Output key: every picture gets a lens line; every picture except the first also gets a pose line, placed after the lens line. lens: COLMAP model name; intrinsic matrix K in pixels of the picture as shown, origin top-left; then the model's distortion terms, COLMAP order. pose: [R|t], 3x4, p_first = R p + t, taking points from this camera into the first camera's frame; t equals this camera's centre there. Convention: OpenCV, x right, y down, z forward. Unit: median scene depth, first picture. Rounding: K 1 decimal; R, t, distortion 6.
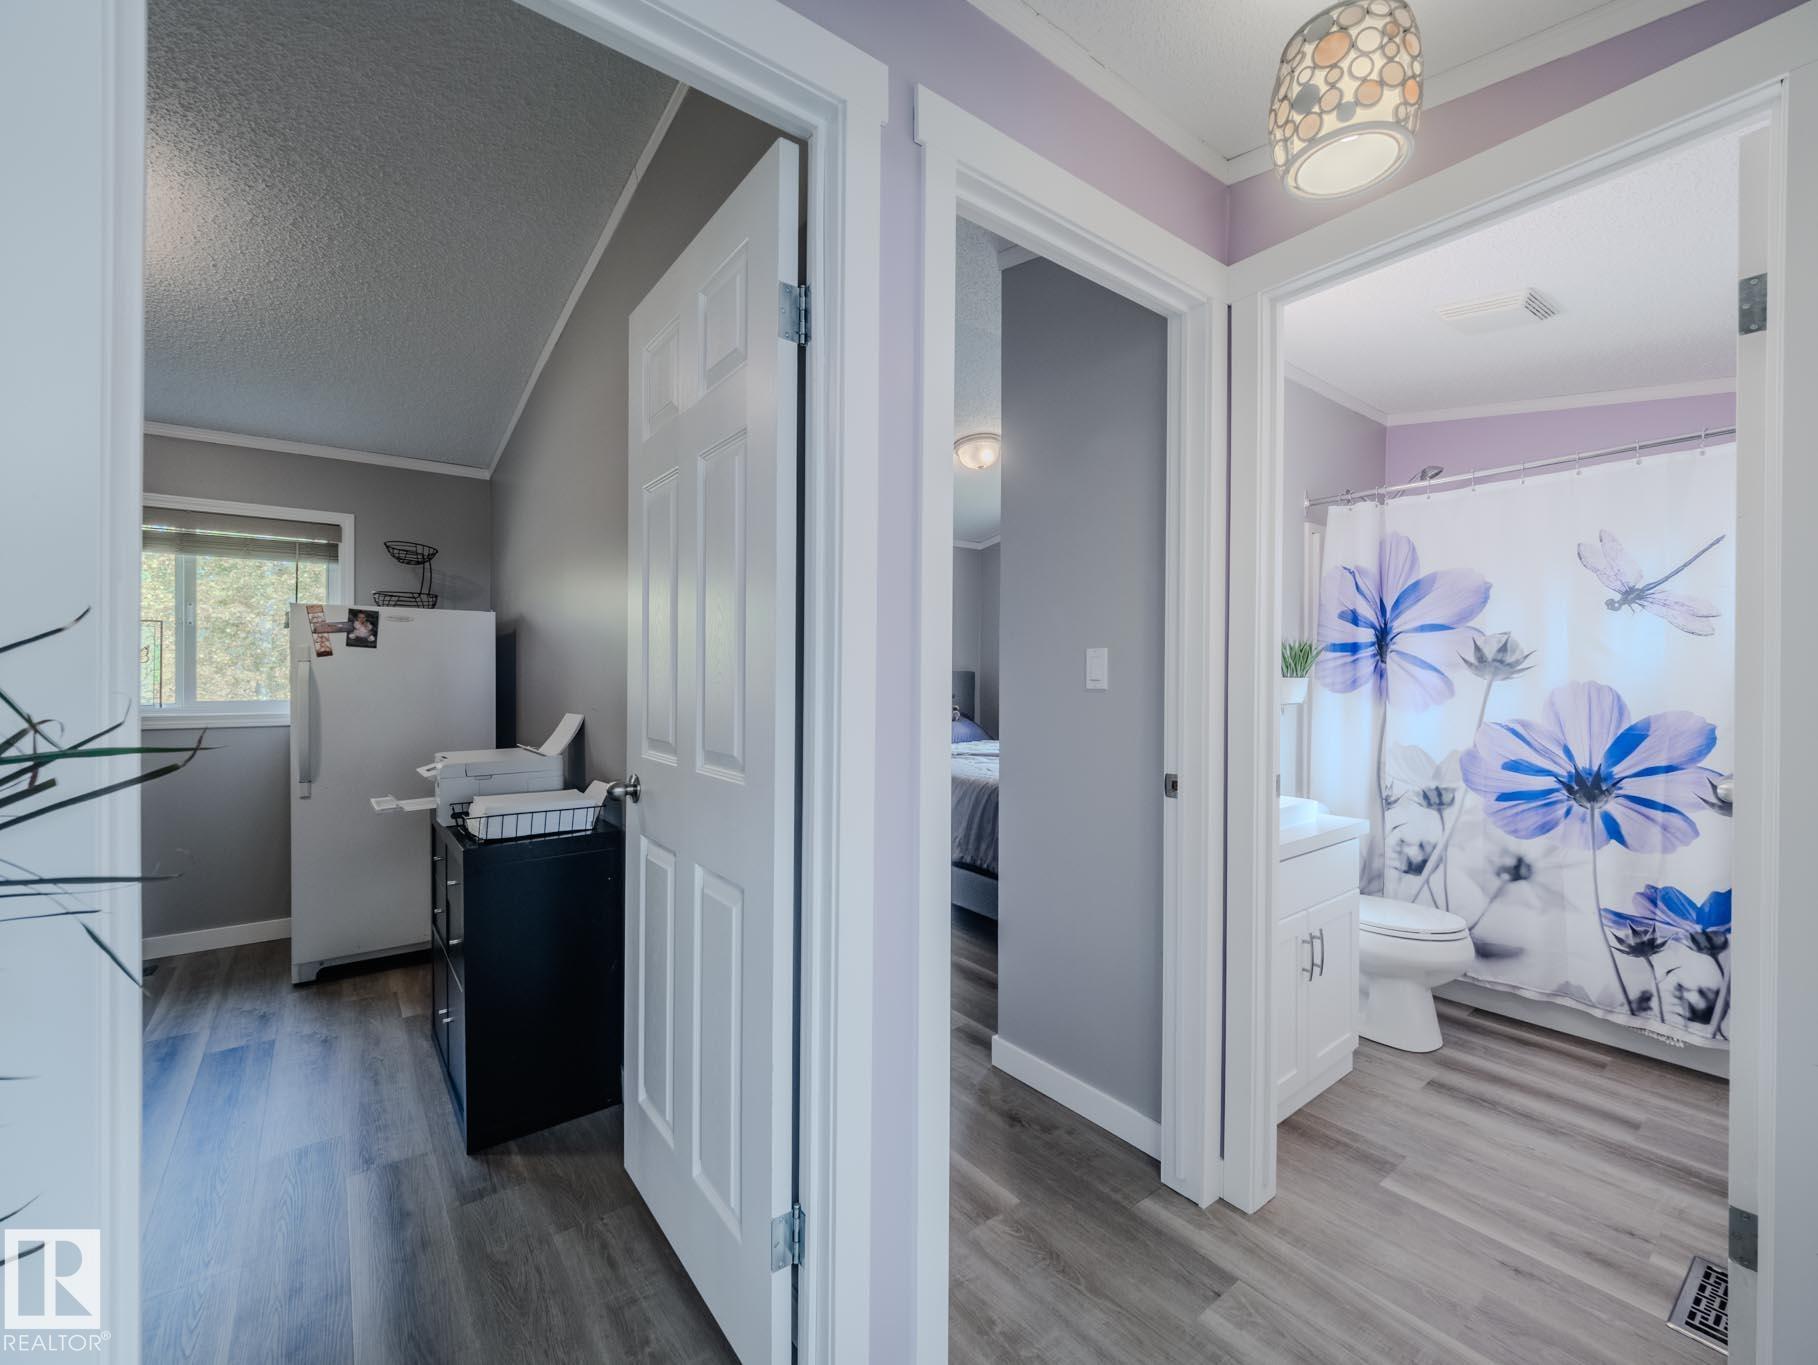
lens RADIAL K [[756.8, 0, 913.7], [0, 756.8, 691.0], [0, 0, 1]] dist [-0.000464, -0.003050]
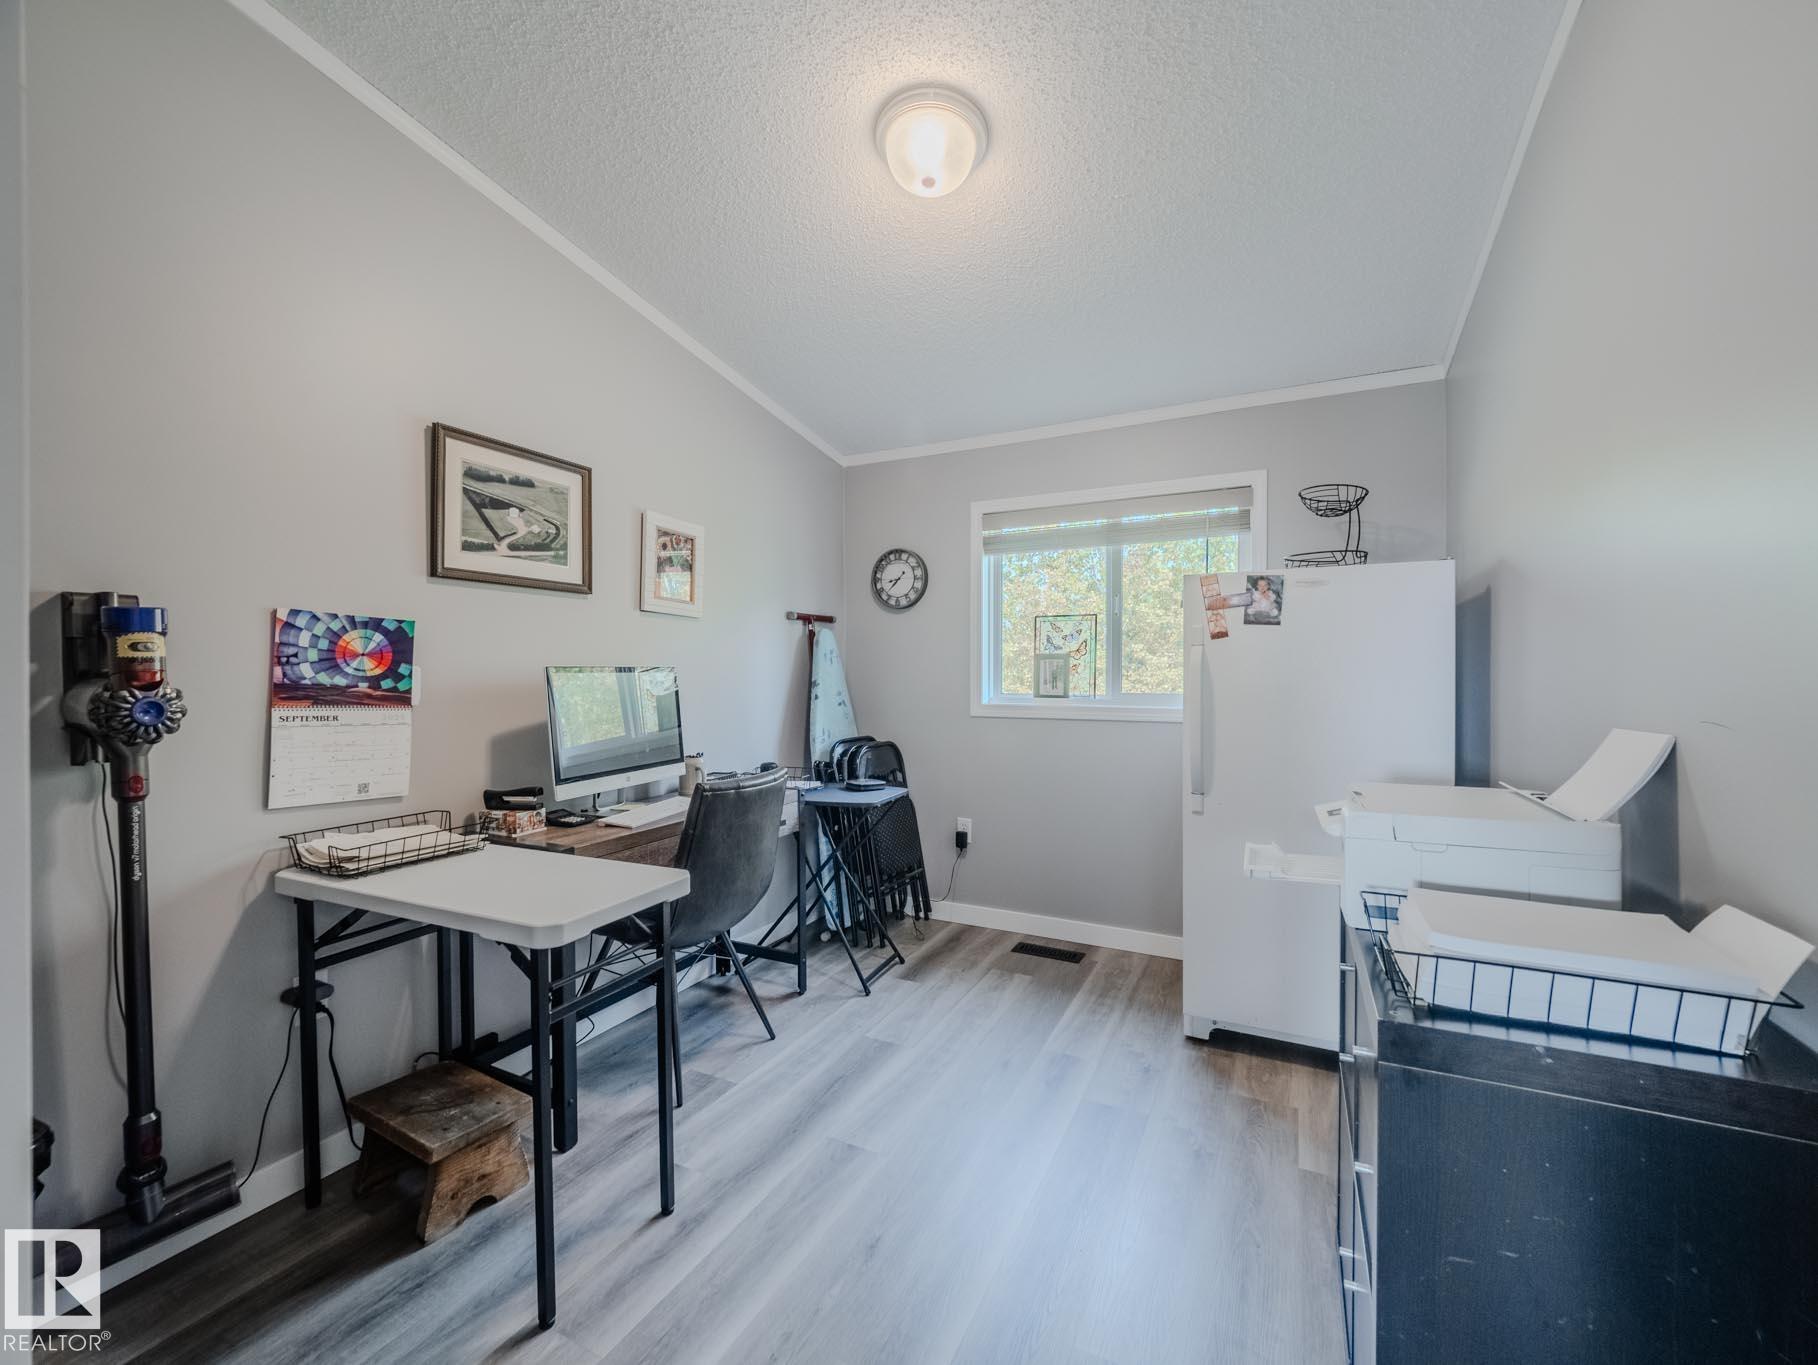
lens RADIAL K [[756.8, 0, 885.7], [0, 756.8, 672.0], [0, 0, 1]] dist [-0.000464, -0.003050]
pose [[0.407353, -0.007706, -0.913238, -0.172047], [-0.016911, 0.999729, -0.015980, 0.007243], [0.913114, 0.021954, 0.407113, 0.313079]]
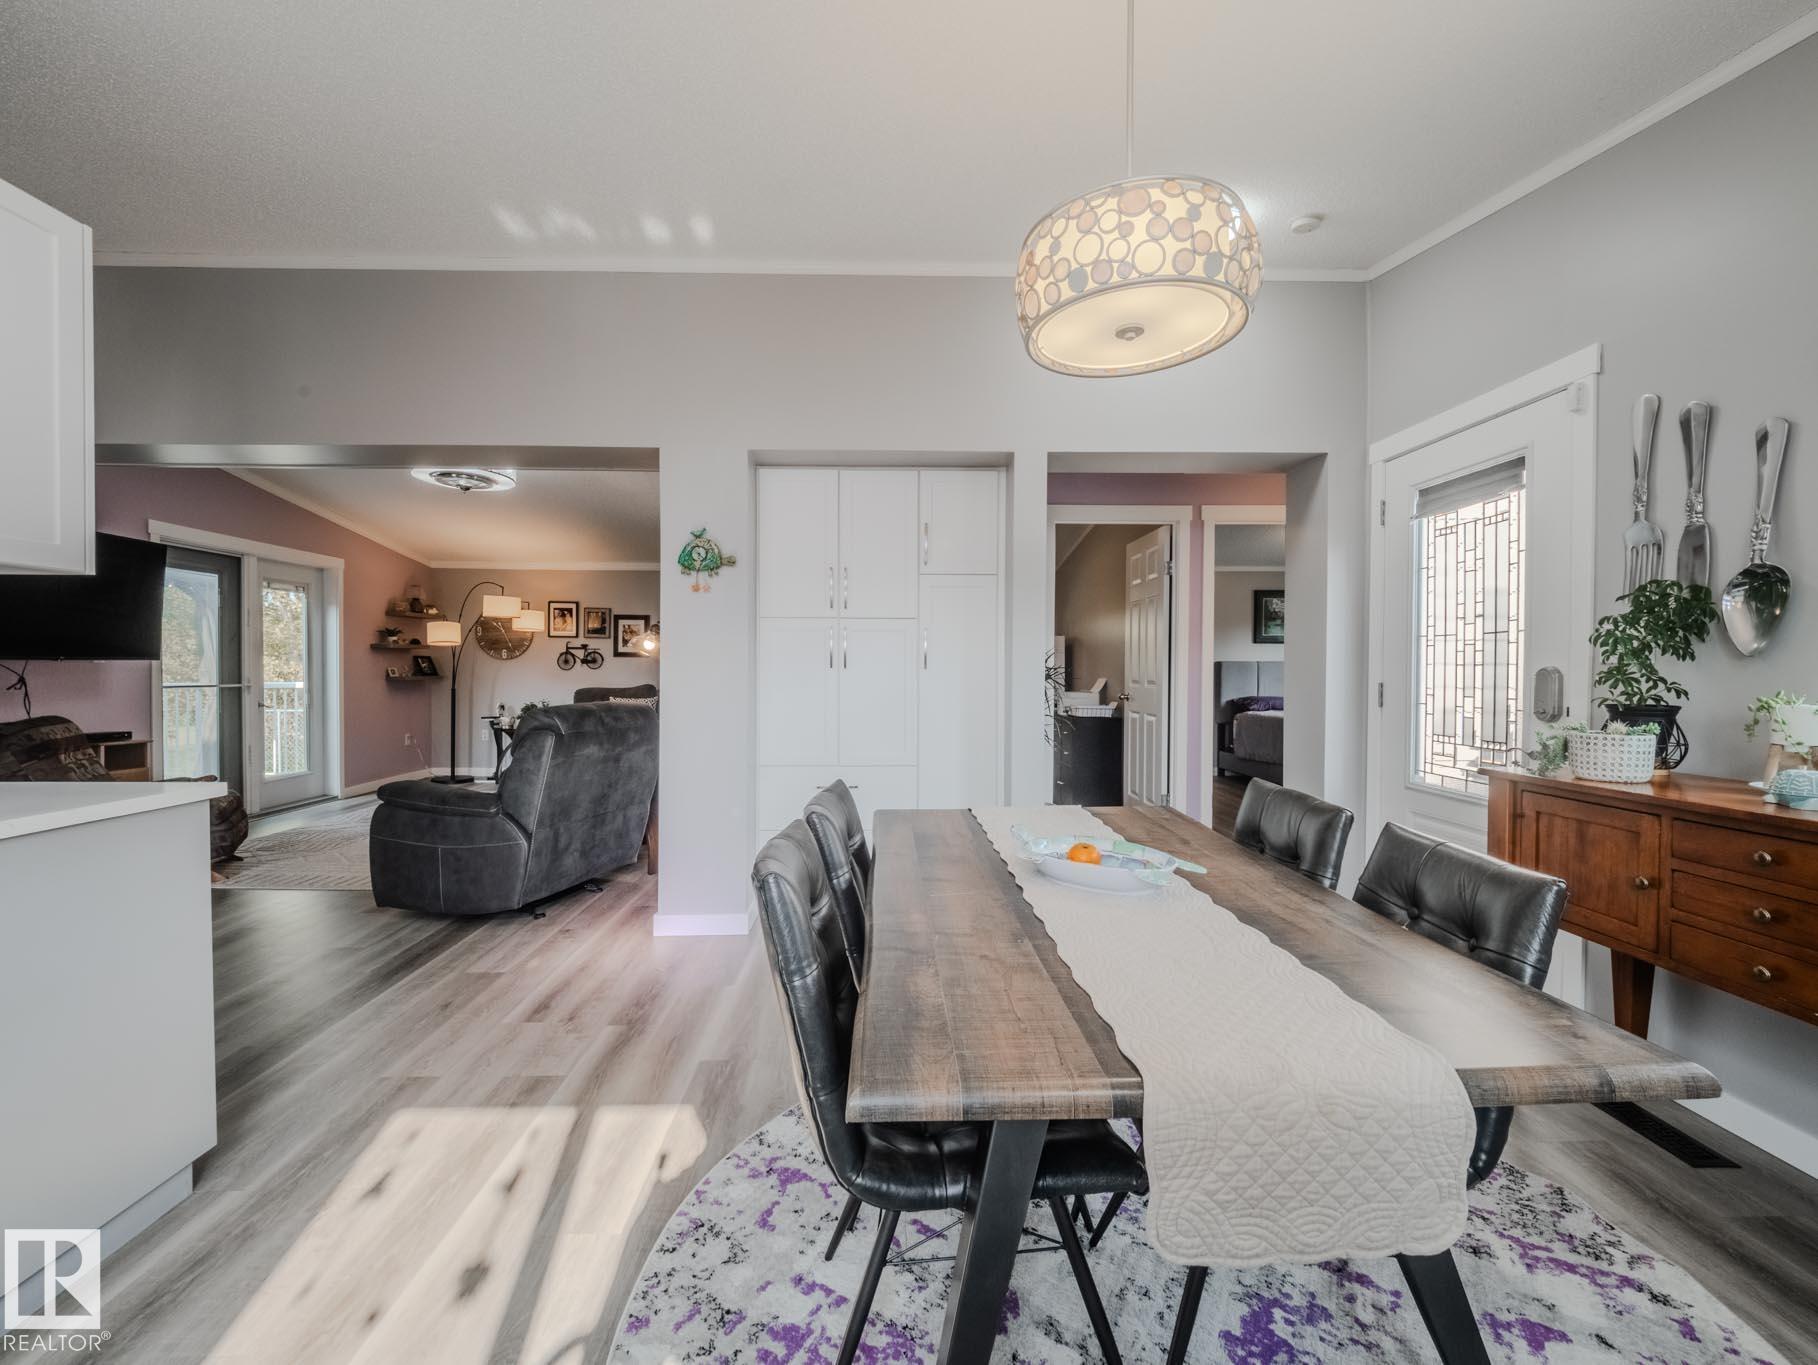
lens RADIAL K [[756.8, 0, 901.6], [0, 756.8, 680.1], [0, 0, 1]] dist [-0.000464, -0.003050]
pose [[0.810691, 0.005575, -0.585448, 0.369575], [-0.010467, 0.999933, -0.004972, 0.043285], [0.585381, 0.010158, 0.810695, -1.091007]]
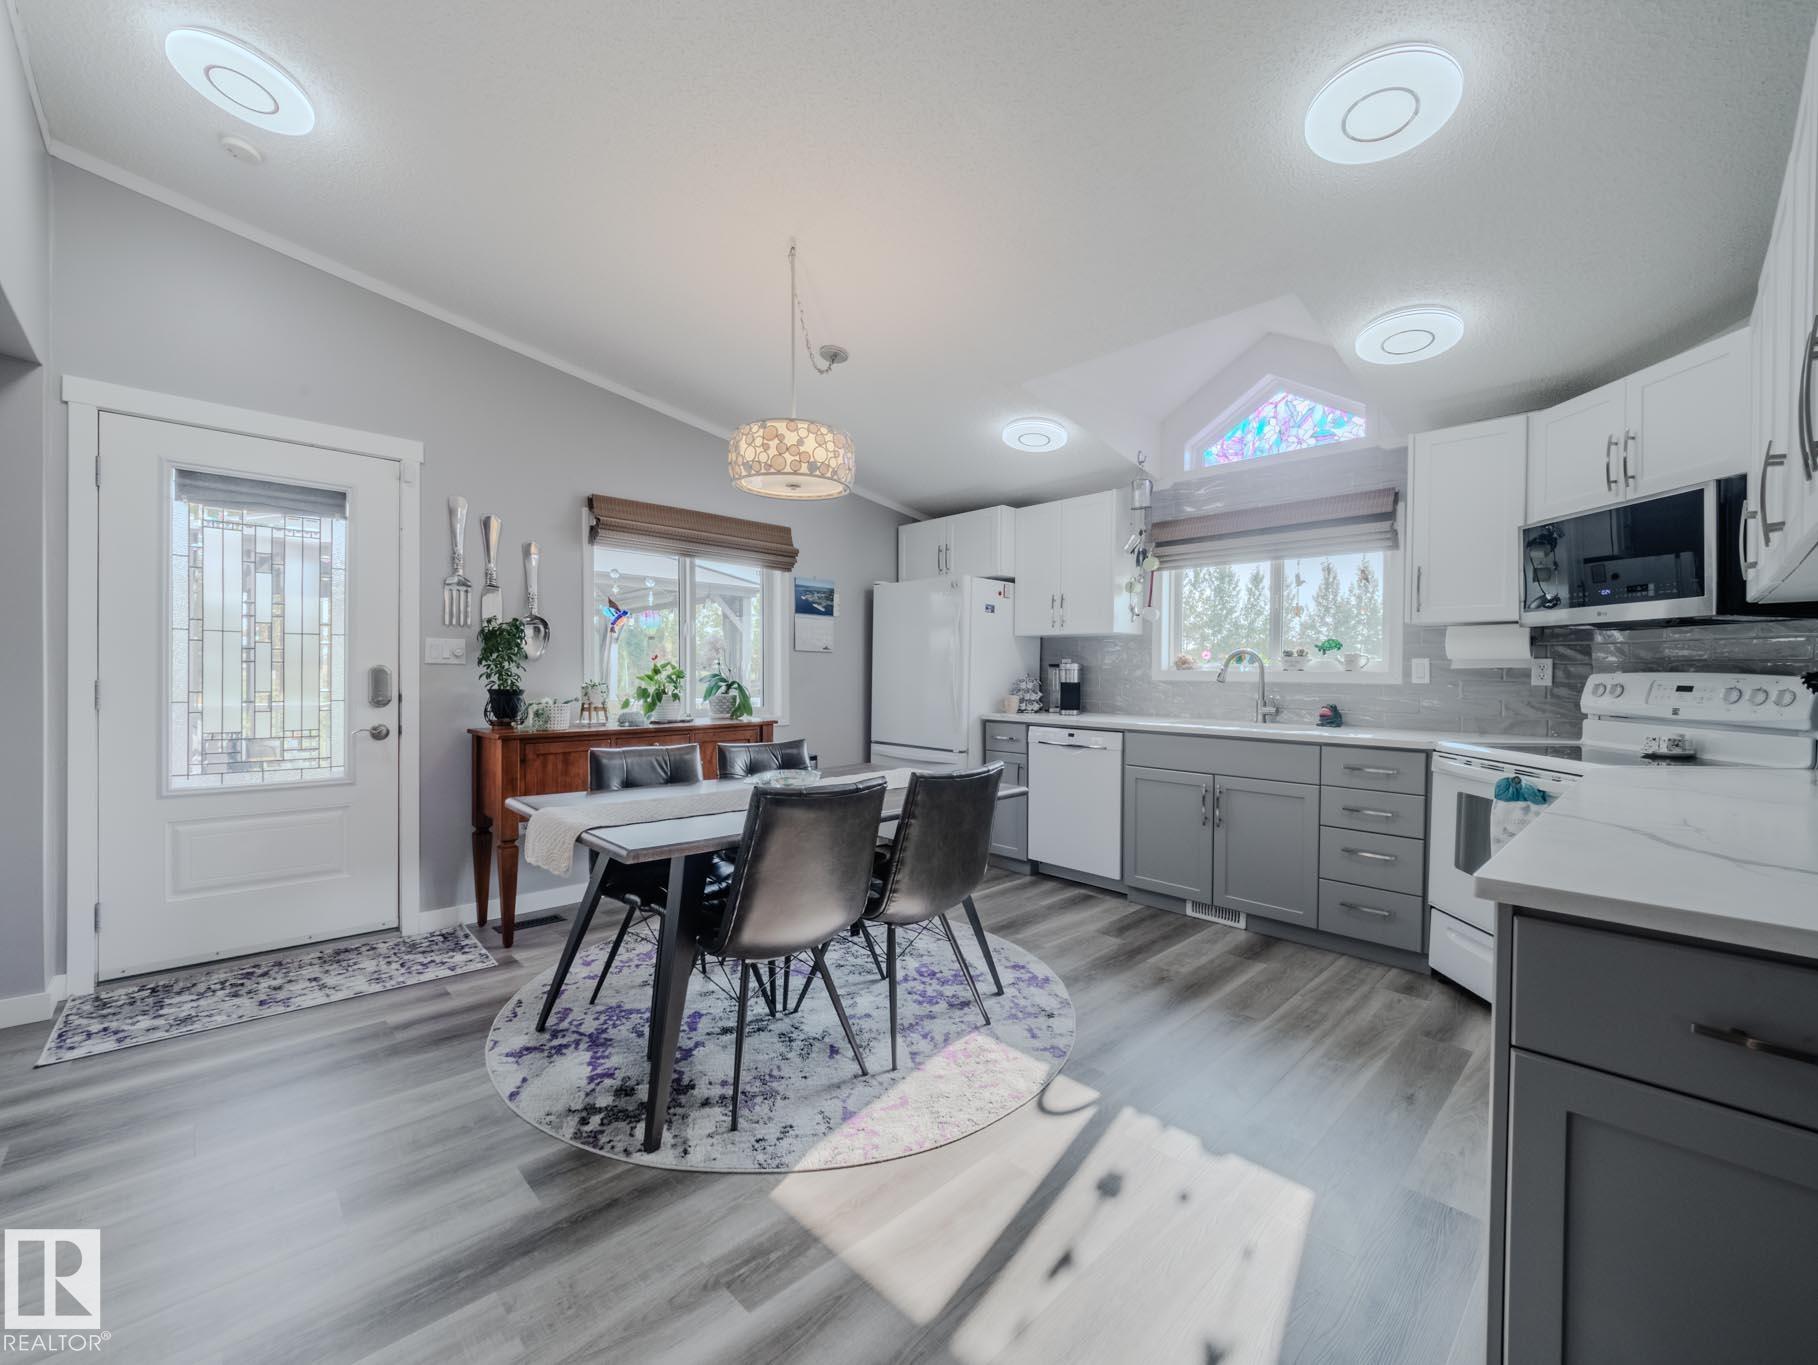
lens RADIAL K [[756.8, 0, 902.2], [0, 756.8, 683.3], [0, 0, 1]] dist [-0.000464, -0.003050]
pose [[-0.112176, -0.017009, 0.993543, -0.577511], [0.011461, 0.999765, 0.018409, 0.033274], [-0.993622, 0.013452, -0.111955, -0.687650]]
